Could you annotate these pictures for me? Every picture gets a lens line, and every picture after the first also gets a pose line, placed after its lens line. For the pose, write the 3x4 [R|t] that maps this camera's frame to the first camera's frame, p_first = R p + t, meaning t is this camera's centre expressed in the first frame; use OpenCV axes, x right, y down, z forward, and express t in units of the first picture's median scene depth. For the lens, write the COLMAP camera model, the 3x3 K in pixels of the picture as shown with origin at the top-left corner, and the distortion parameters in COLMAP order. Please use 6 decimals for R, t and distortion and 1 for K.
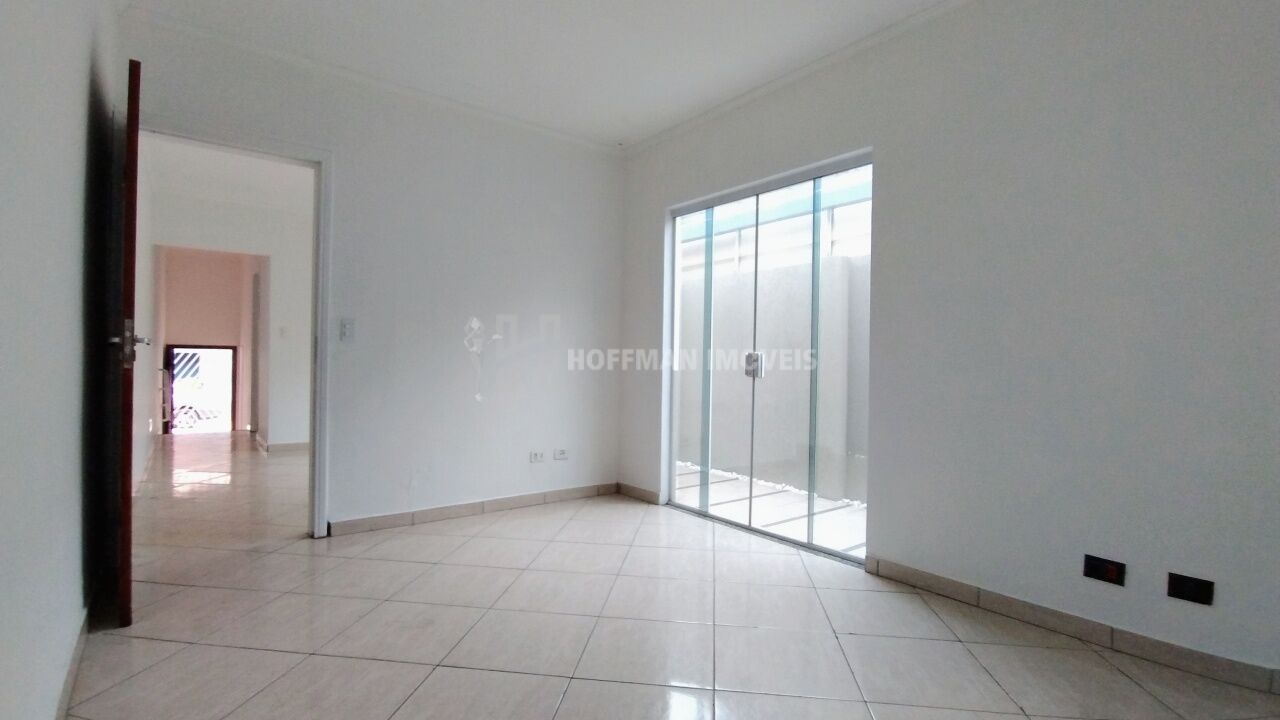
lens RADIAL K [[586.2, 0, 633.3], [0, 586.2, 359.5], [0, 0, 1]] dist [0.001101, -0.000941]
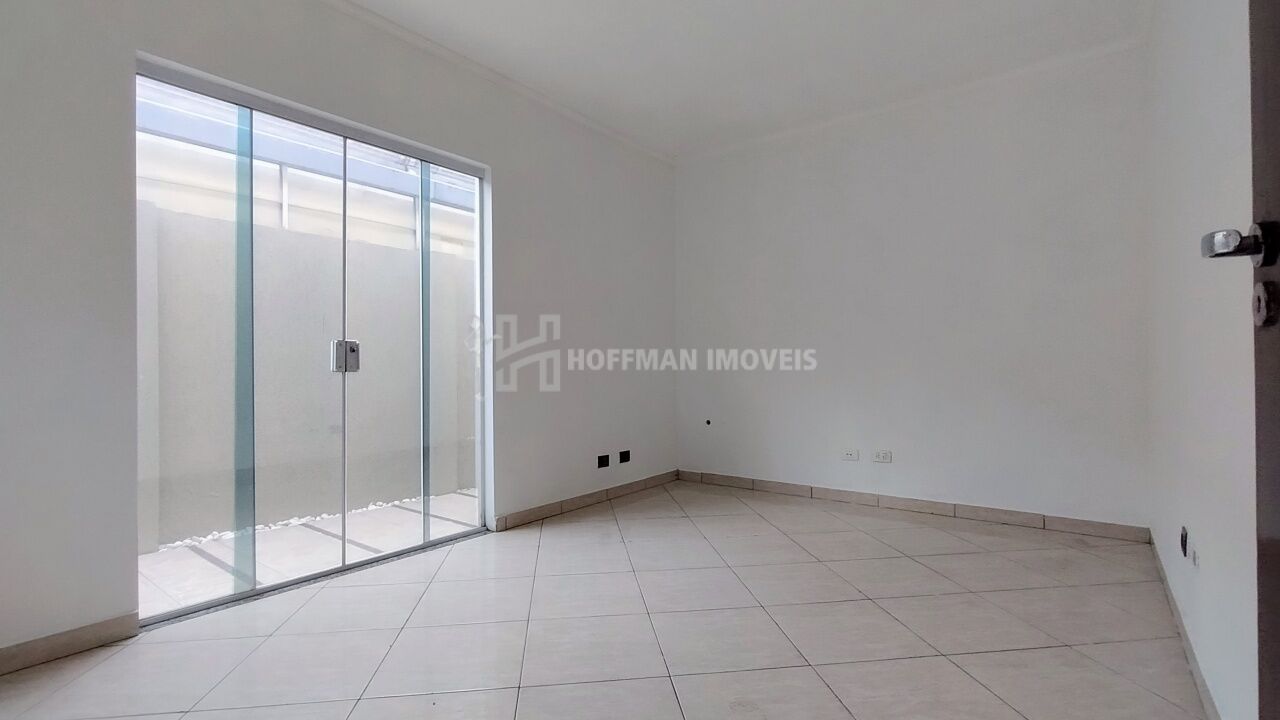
lens RADIAL K [[586.2, 0, 638.6], [0, 586.2, 363.6], [0, 0, 1]] dist [0.001101, -0.000941]
pose [[-0.248522, -0.023008, 0.968353, -0.769780], [-0.006271, 0.999735, 0.022145, -0.003029], [-0.968606, -0.000569, -0.248600, 0.976448]]
